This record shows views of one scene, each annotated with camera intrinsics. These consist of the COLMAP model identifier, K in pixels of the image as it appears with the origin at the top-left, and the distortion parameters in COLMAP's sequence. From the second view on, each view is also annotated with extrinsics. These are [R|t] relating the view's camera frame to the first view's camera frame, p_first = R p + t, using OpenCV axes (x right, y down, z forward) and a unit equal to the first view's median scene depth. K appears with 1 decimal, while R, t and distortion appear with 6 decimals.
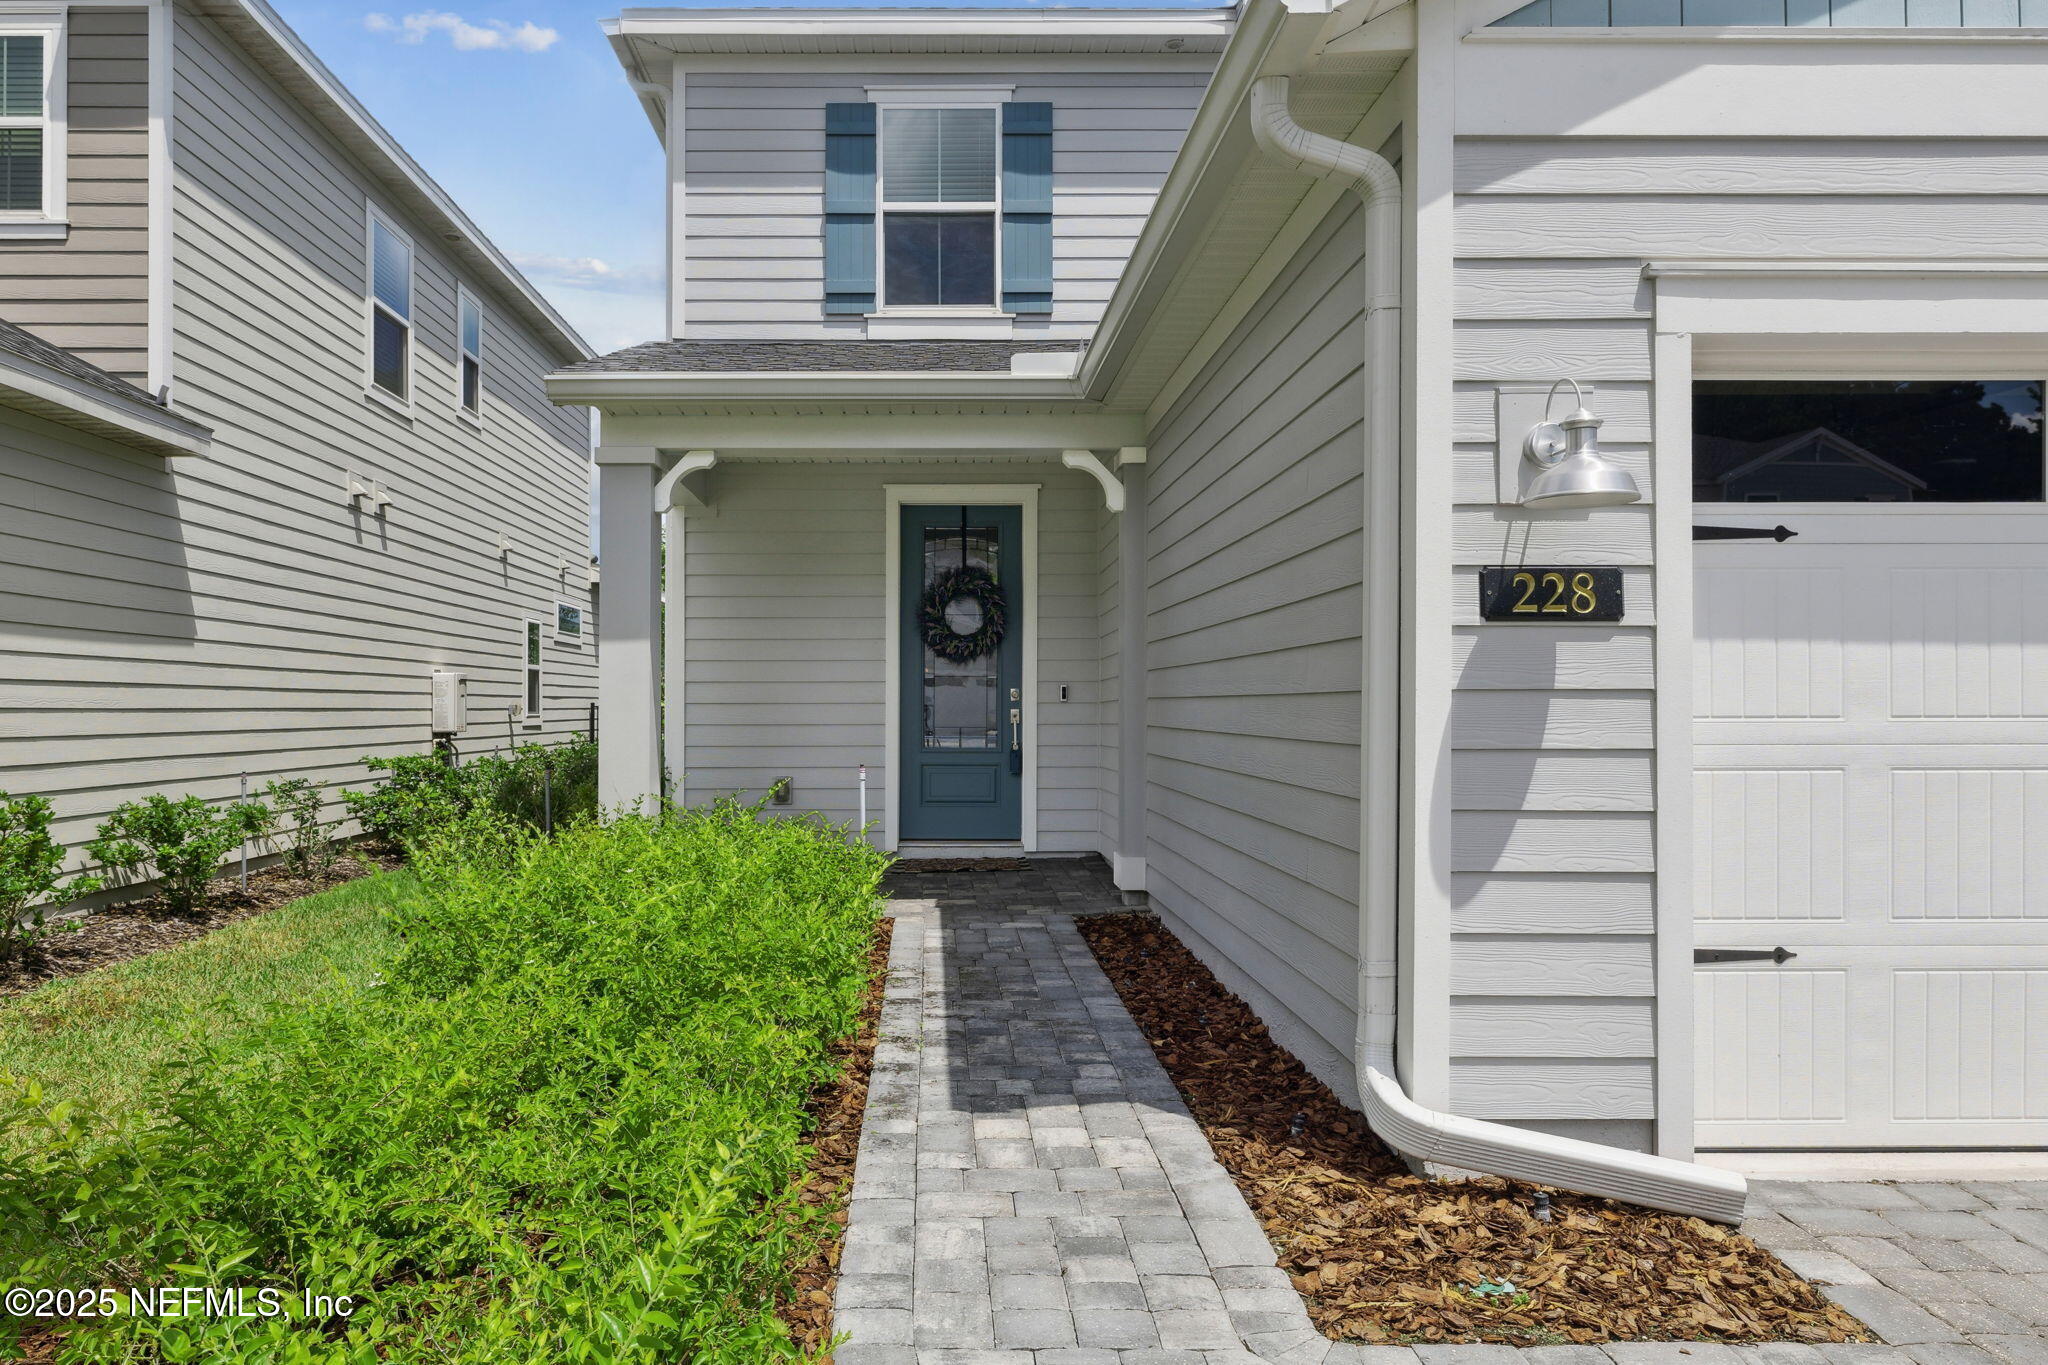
lens RADIAL K [[889.2, 0, 1011.5], [0, 889.2, 689.7], [0, 0, 1]] dist [-0.004684, 0.000525]
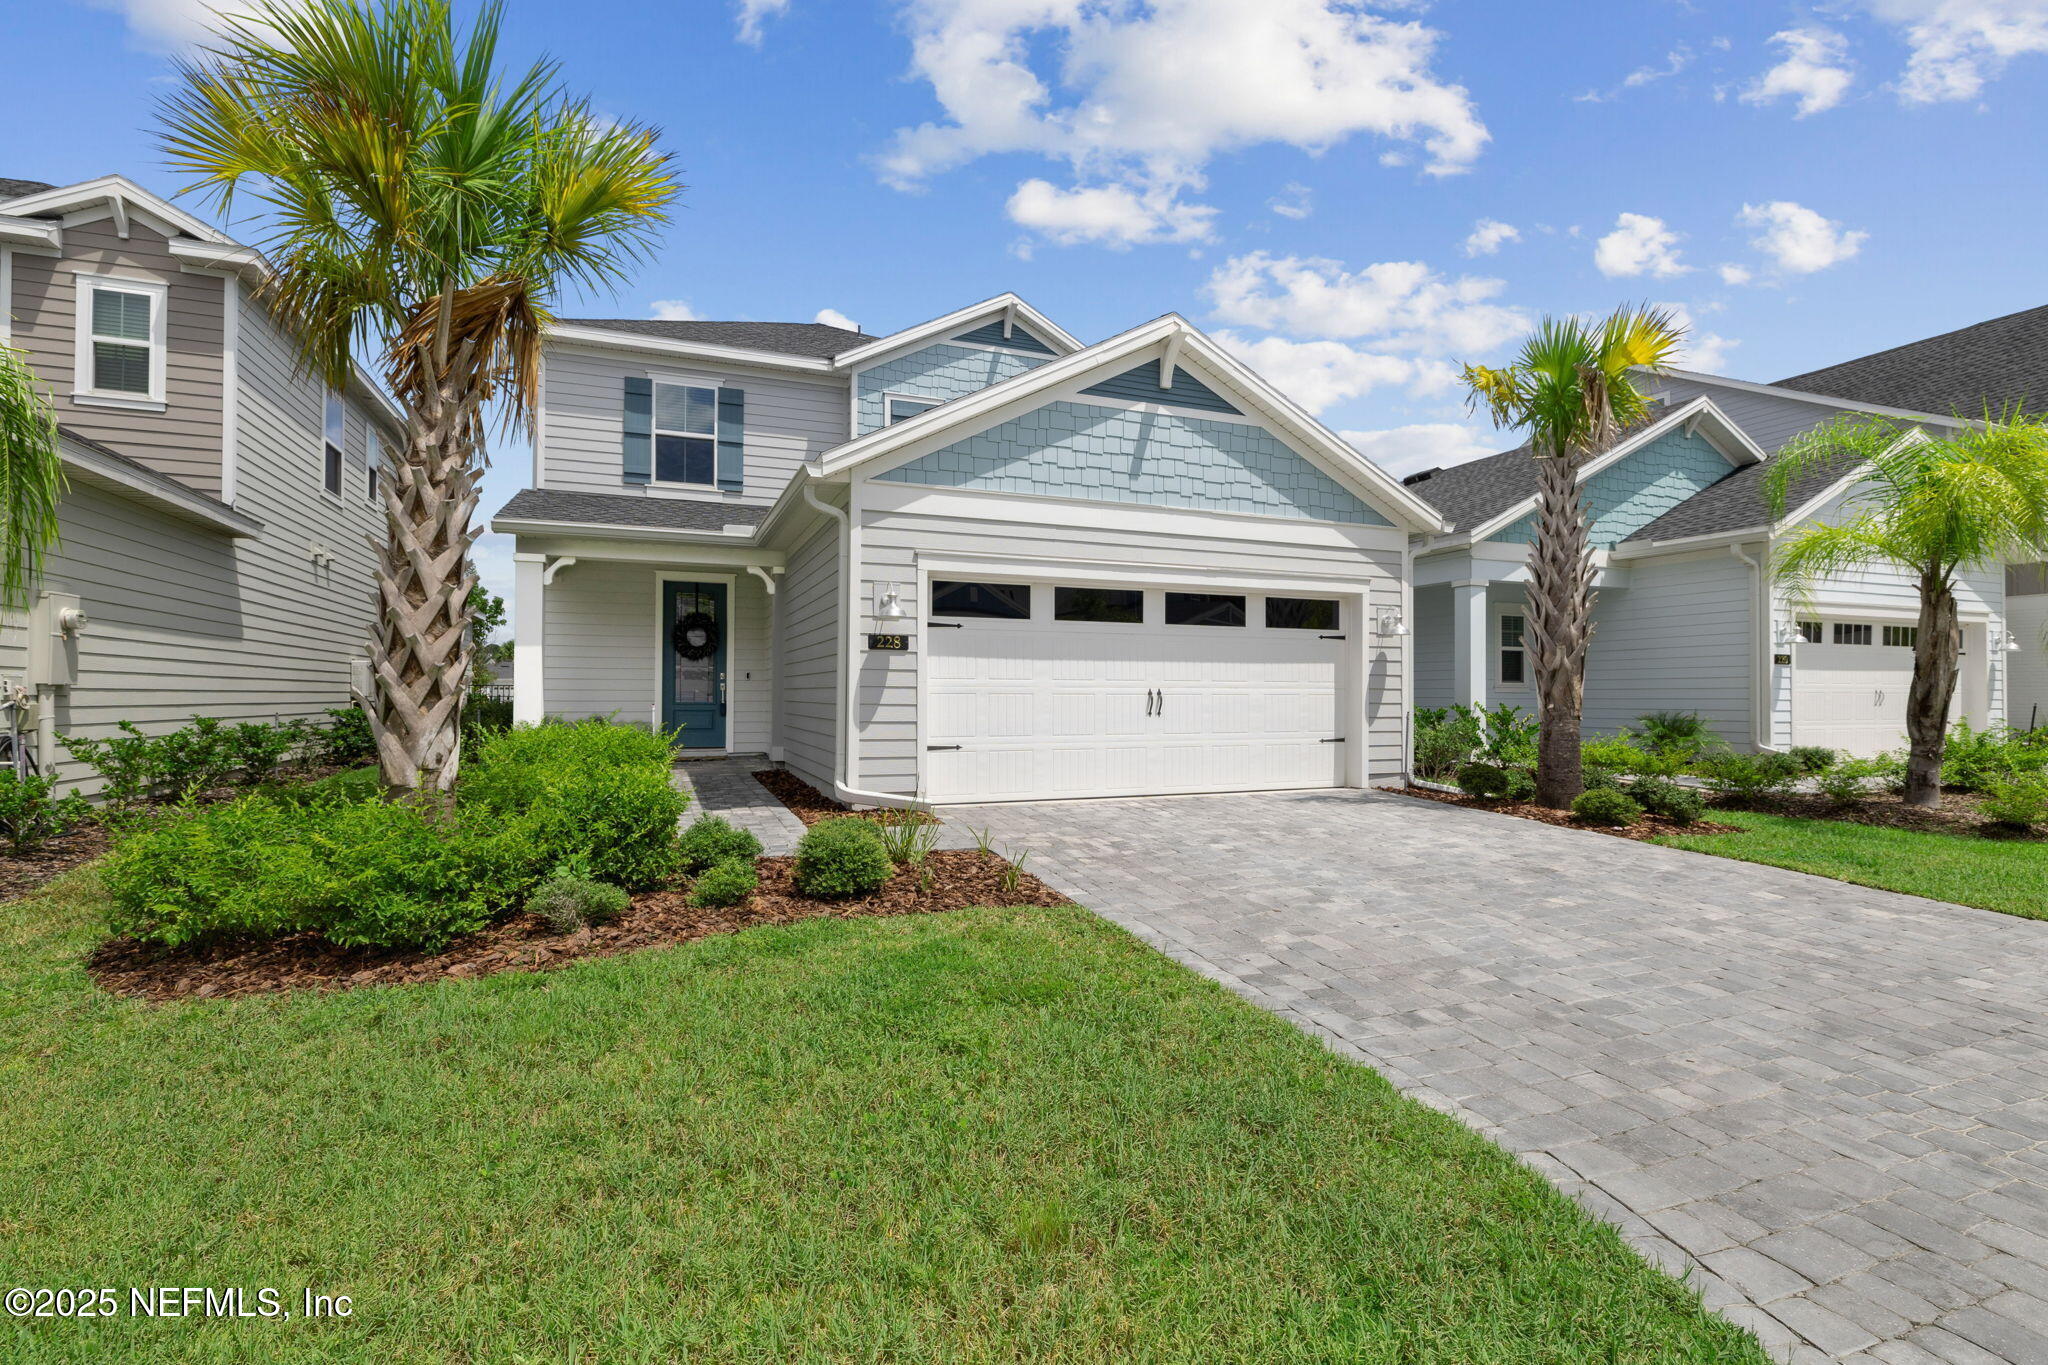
lens RADIAL K [[889.2, 0, 1005.1], [0, 889.2, 698.8], [0, 0, 1]] dist [-0.004684, 0.000525]
pose [[0.947245, 0.005147, 0.320469, -0.038957], [-0.006176, 0.999979, 0.002194, 0.052317], [-0.320451, -0.004058, 0.947256, -1.227632]]
